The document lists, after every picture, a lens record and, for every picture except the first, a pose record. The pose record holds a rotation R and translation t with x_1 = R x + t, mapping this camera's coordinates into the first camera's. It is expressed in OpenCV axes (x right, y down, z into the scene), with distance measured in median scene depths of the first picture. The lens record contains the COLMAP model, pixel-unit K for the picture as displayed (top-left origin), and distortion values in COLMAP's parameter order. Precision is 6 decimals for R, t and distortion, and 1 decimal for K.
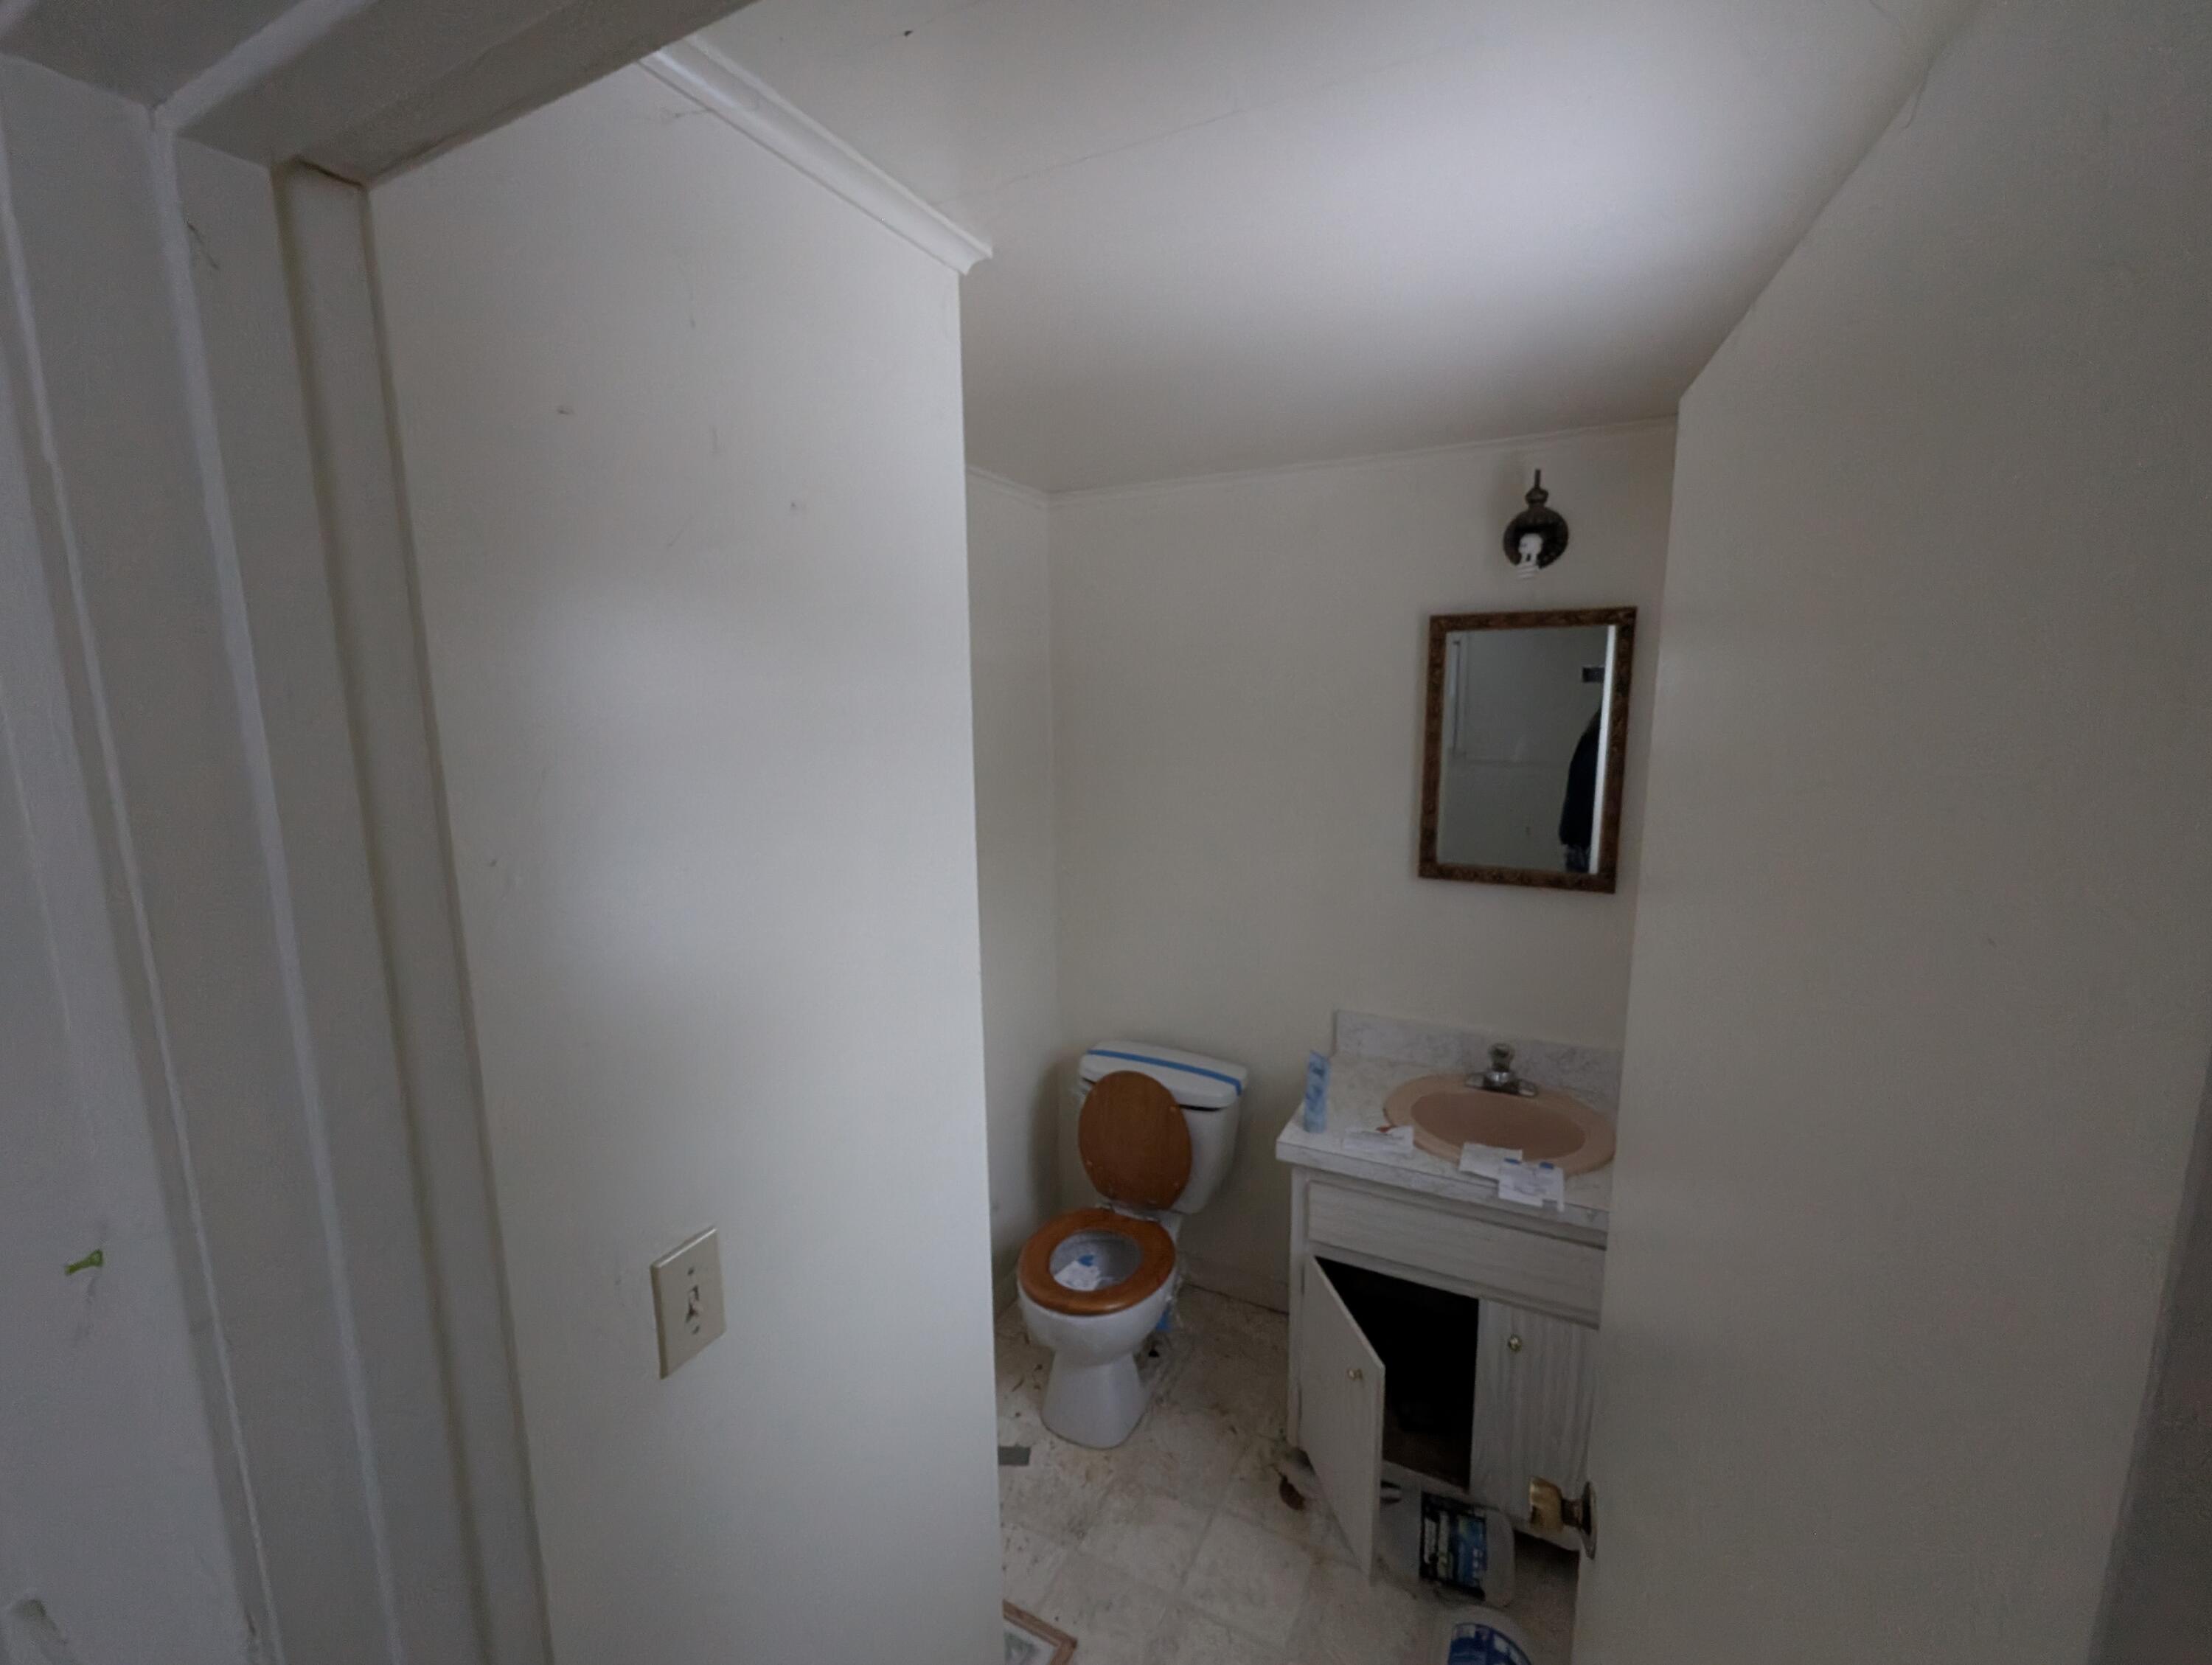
lens RADIAL K [[915.5, 0, 1106.0], [0, 915.5, 832.5], [0, 0, 1]] dist [-0.000894, -0.000087]
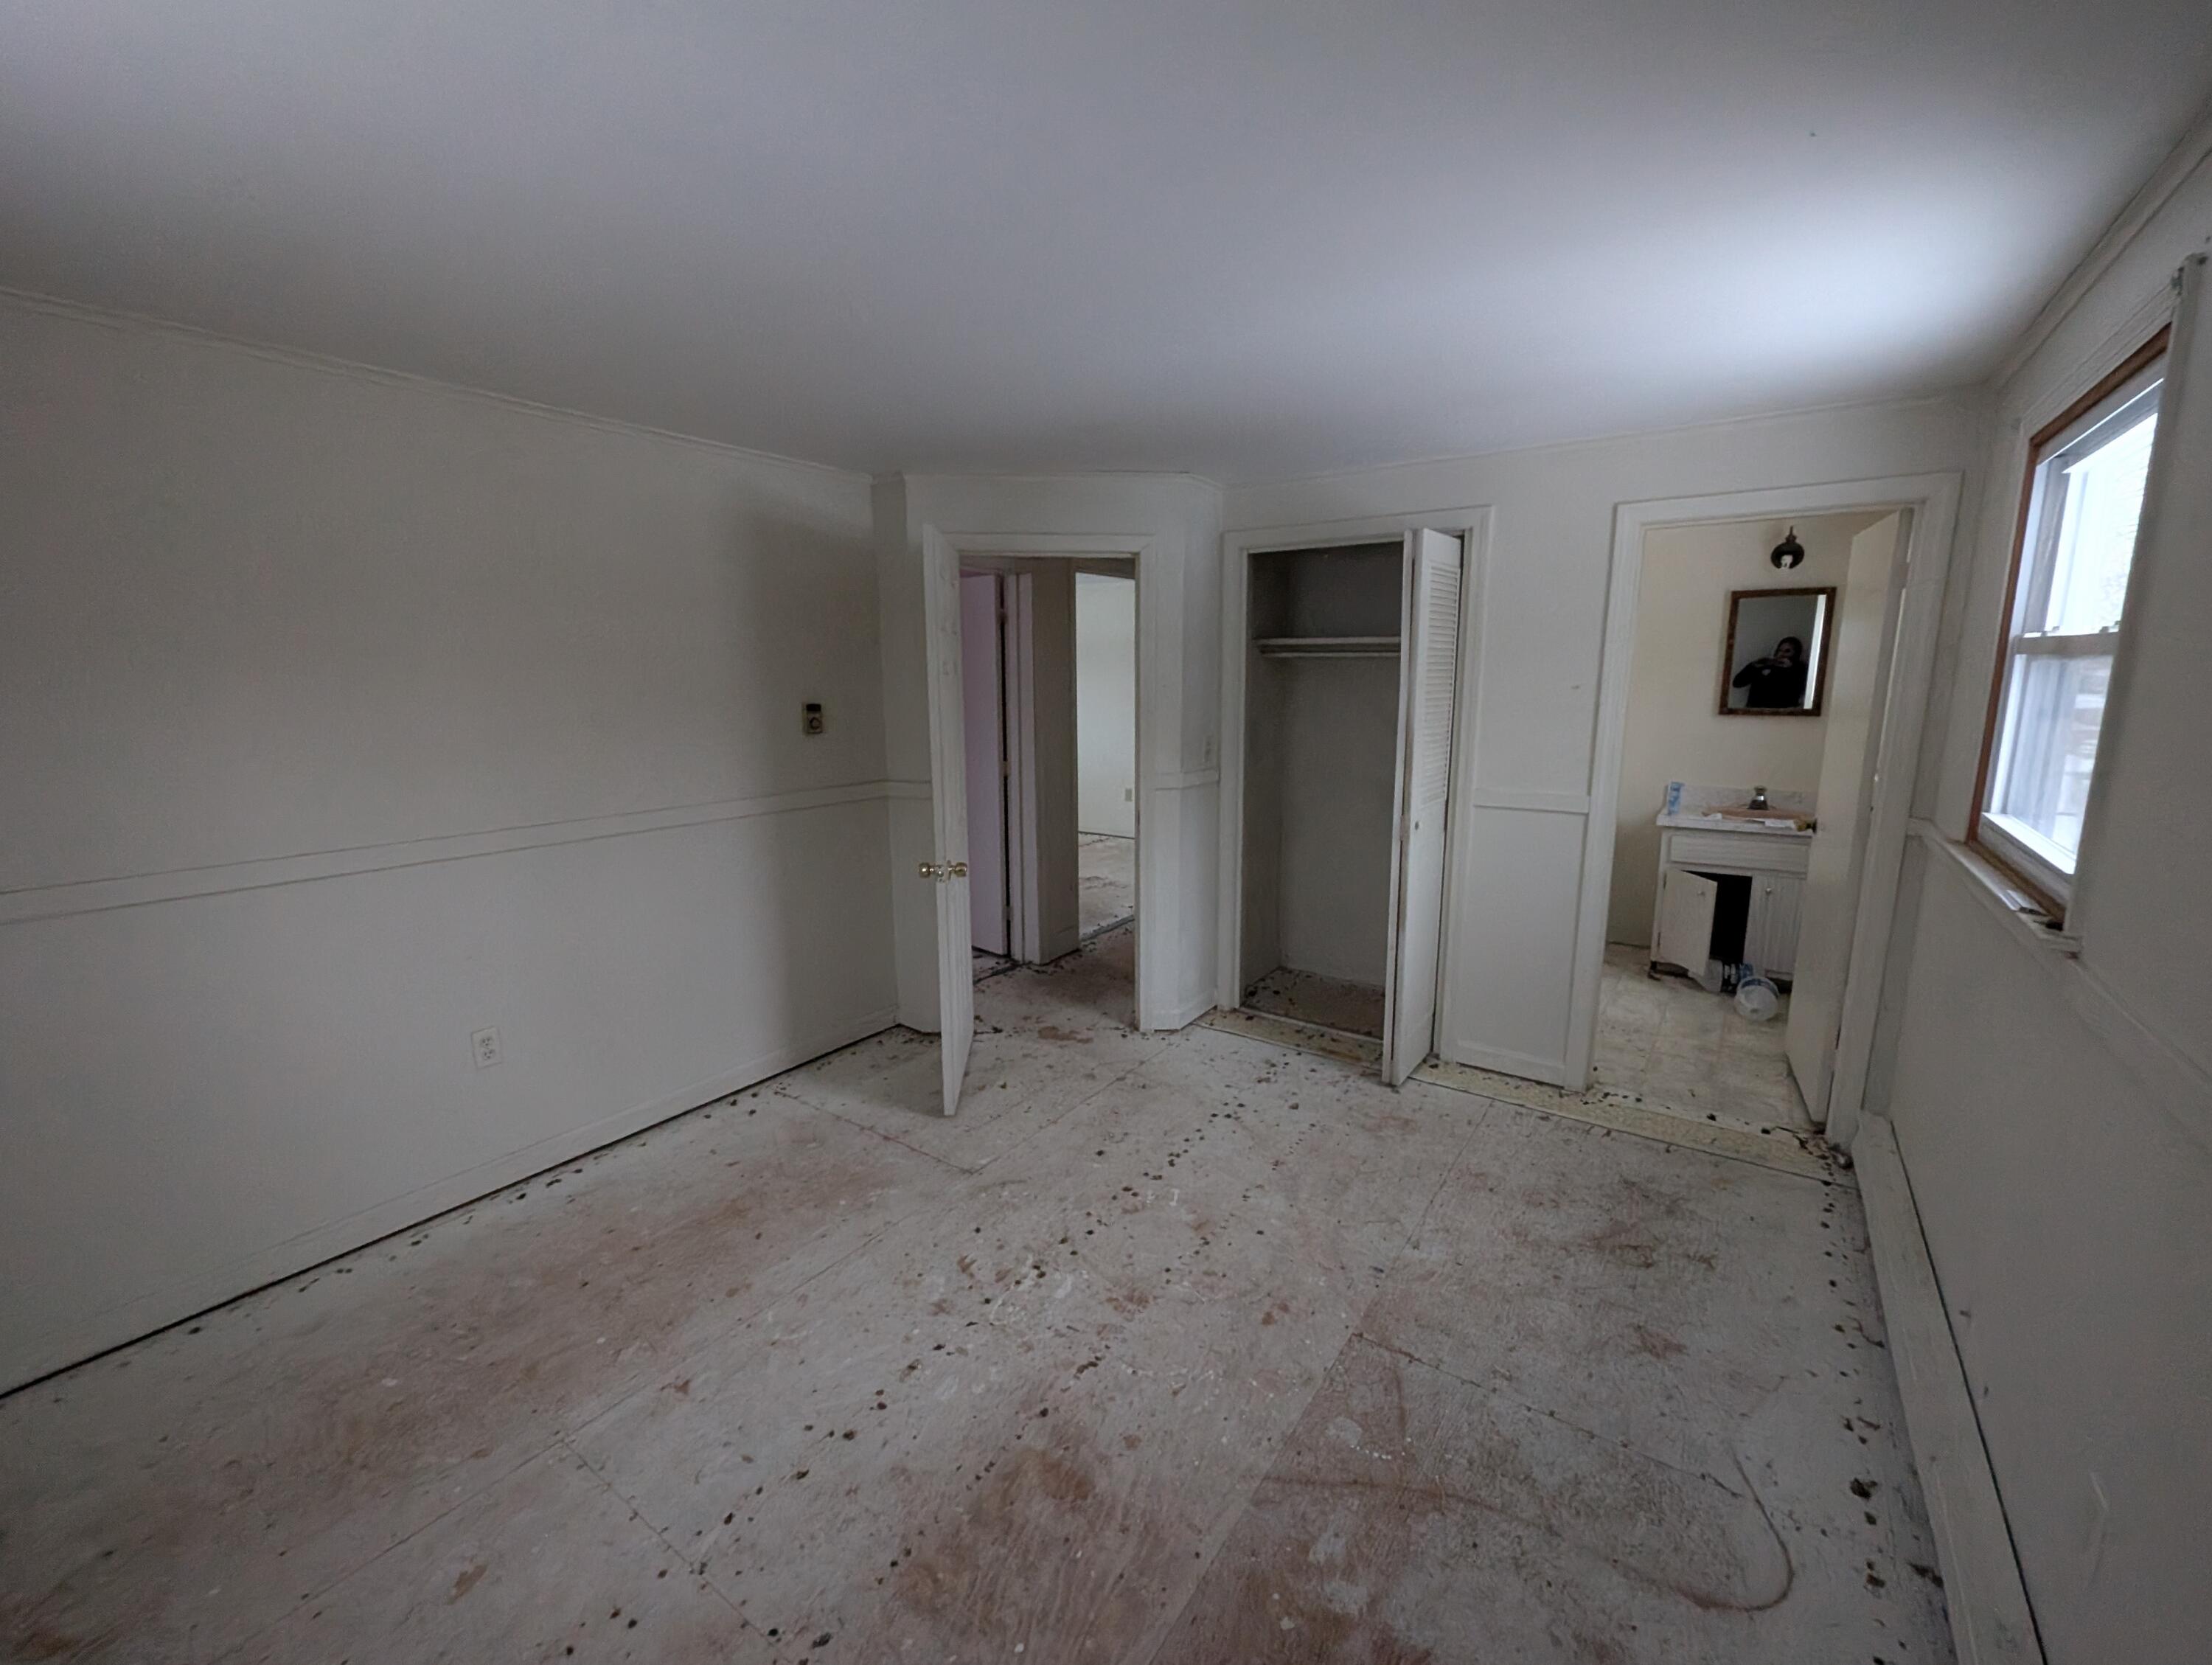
lens RADIAL K [[915.5, 0, 1106.0], [0, 915.5, 832.5], [0, 0, 1]] dist [-0.000894, -0.000087]
pose [[0.990462, 0.027665, -0.134983, -0.868825], [-0.024904, 0.999445, 0.022102, 0.350407], [0.135520, -0.018529, 0.990601, -1.468034]]
